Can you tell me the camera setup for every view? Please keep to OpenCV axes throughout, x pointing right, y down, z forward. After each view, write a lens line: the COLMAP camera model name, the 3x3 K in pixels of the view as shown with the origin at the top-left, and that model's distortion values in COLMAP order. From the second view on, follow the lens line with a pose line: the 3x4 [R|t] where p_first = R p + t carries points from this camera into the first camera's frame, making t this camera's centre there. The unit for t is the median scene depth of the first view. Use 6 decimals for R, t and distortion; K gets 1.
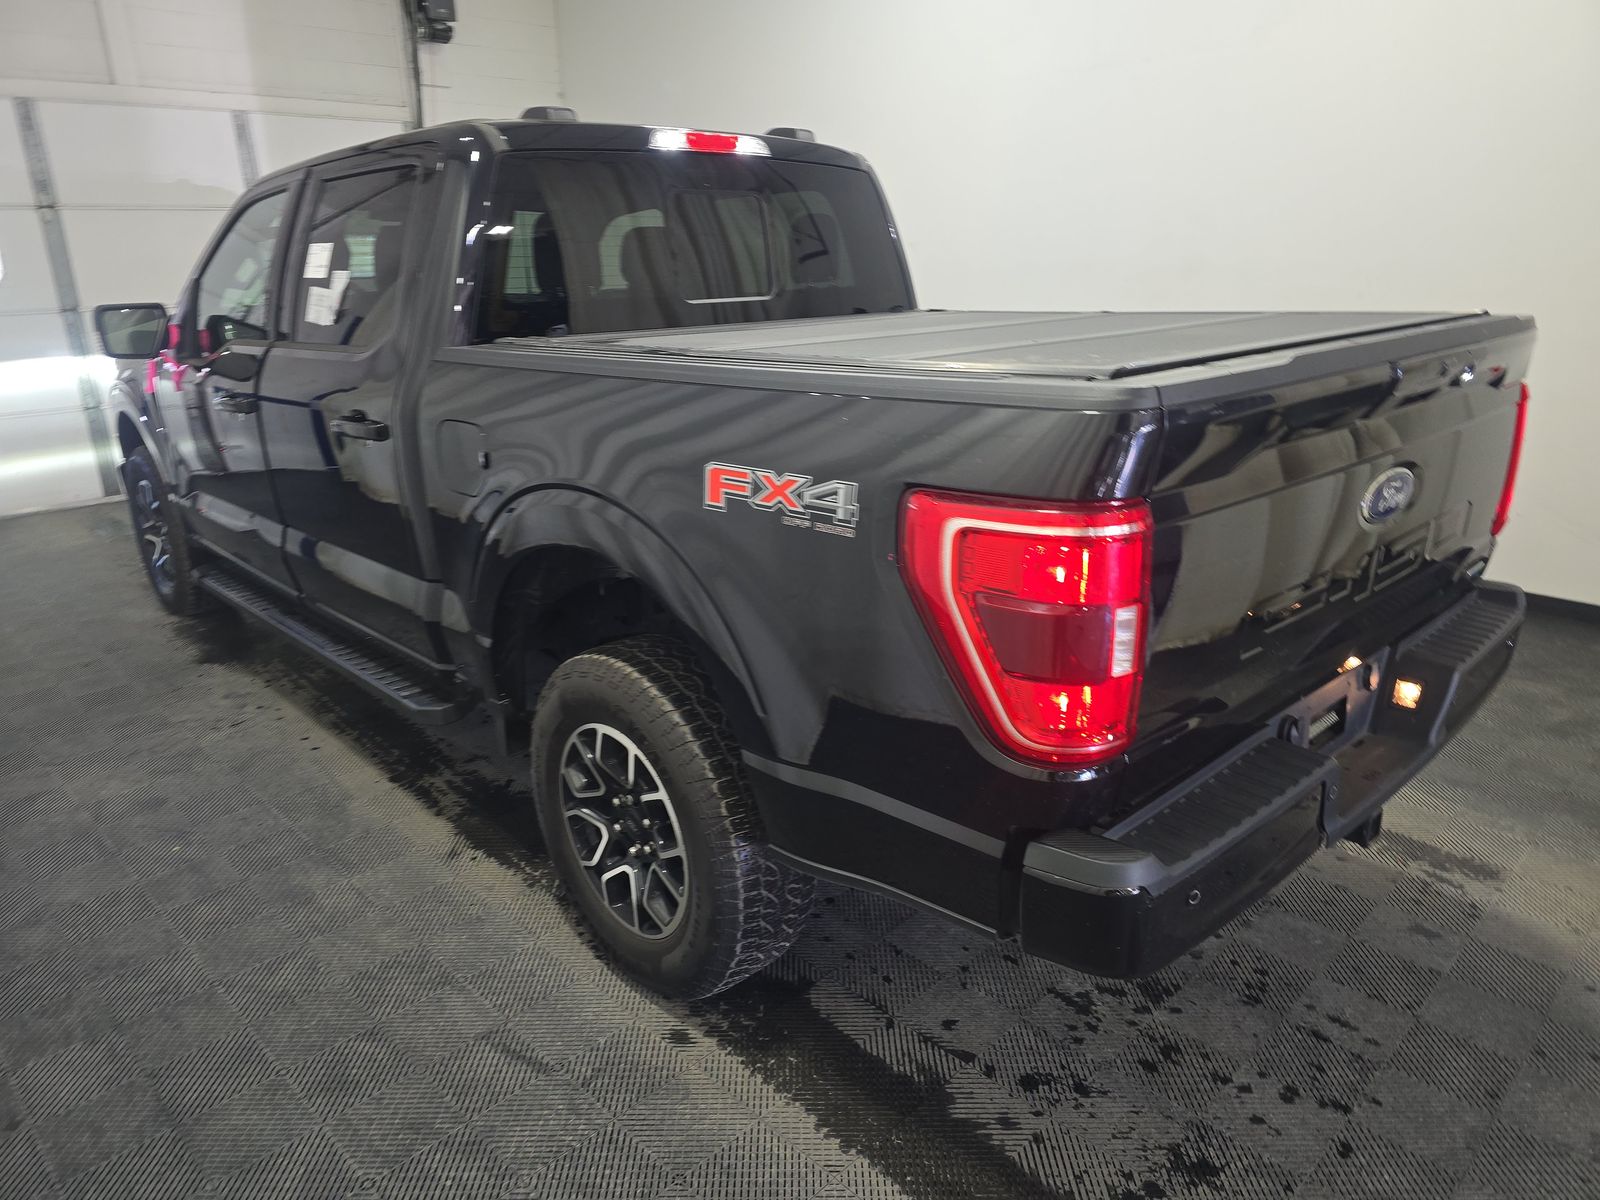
lens RADIAL K [[1085.5, 0, 800.0], [0, 1085.5, 600.0], [0, 0, 1]] dist [0.001804, -0.000943]
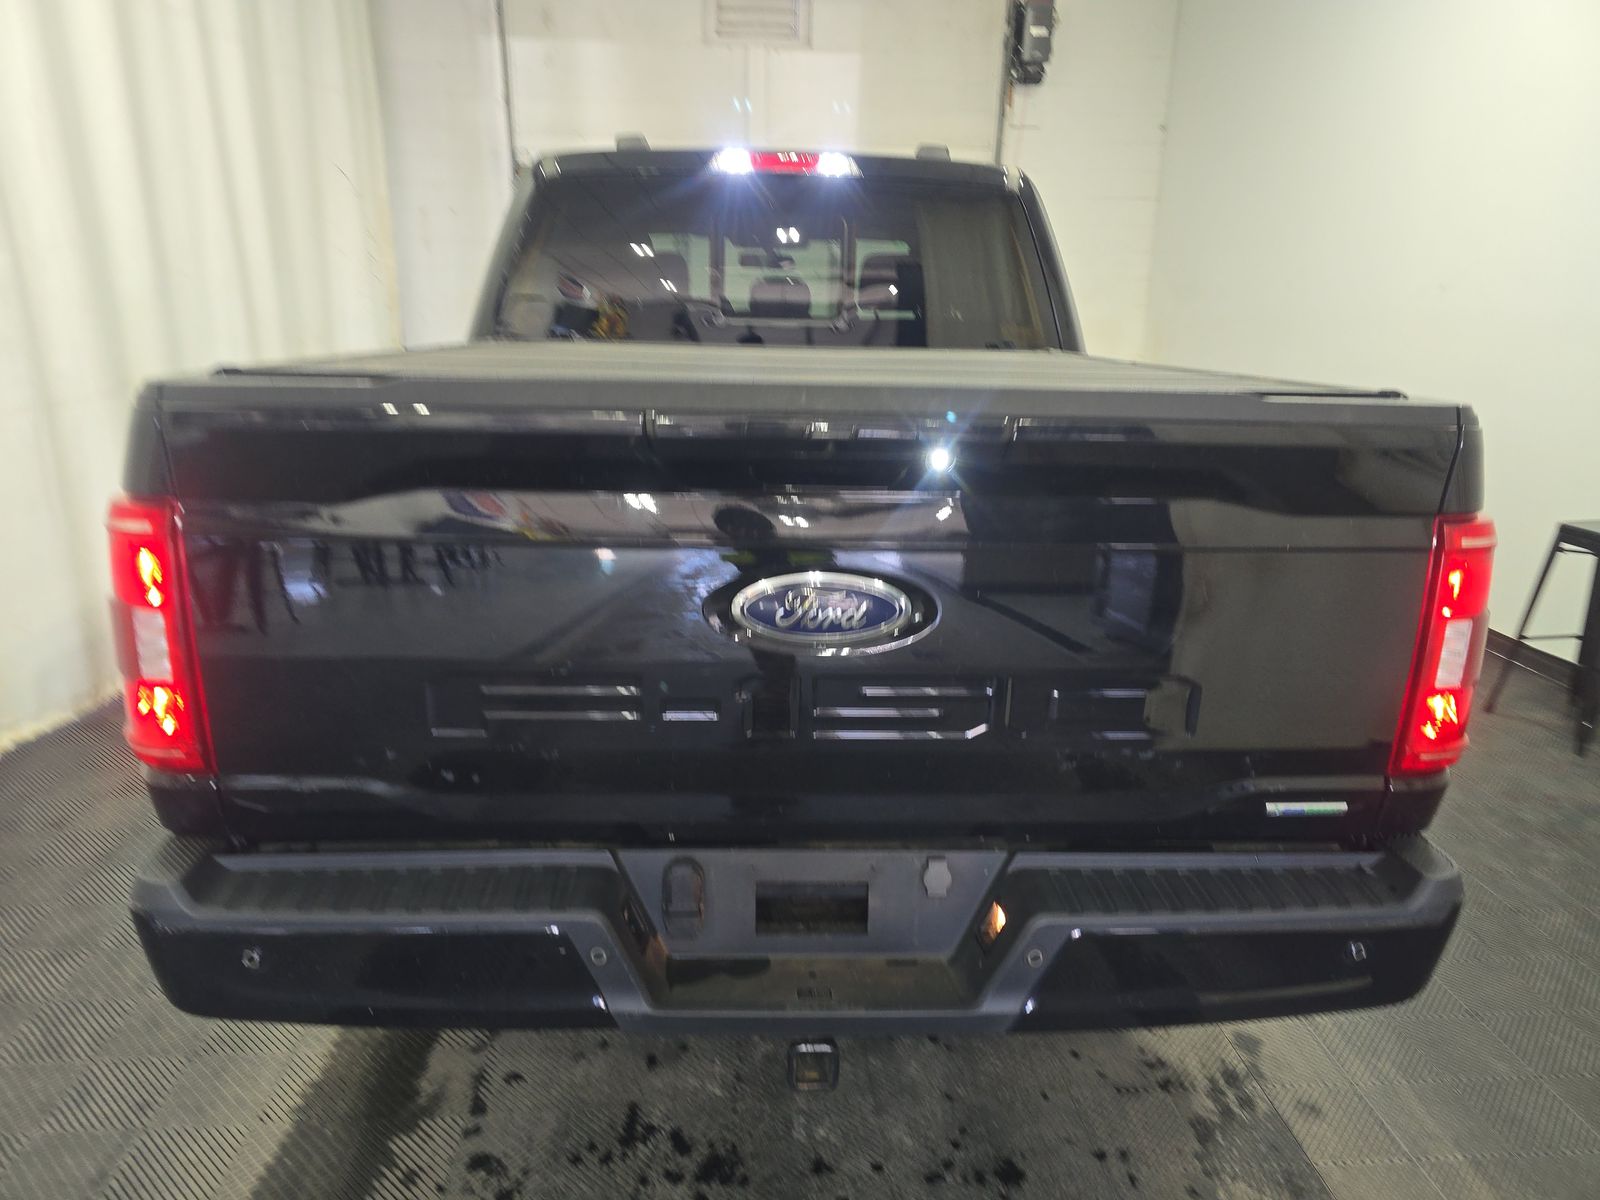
lens RADIAL K [[1085.5, 0, 800.0], [0, 1085.5, 600.0], [0, 0, 1]] dist [0.001804, -0.000943]
pose [[0.760698, 0.207840, -0.614932, 0.649085], [-0.230284, 0.972142, 0.043701, -0.085996], [0.606884, 0.108366, 0.787368, 0.291080]]
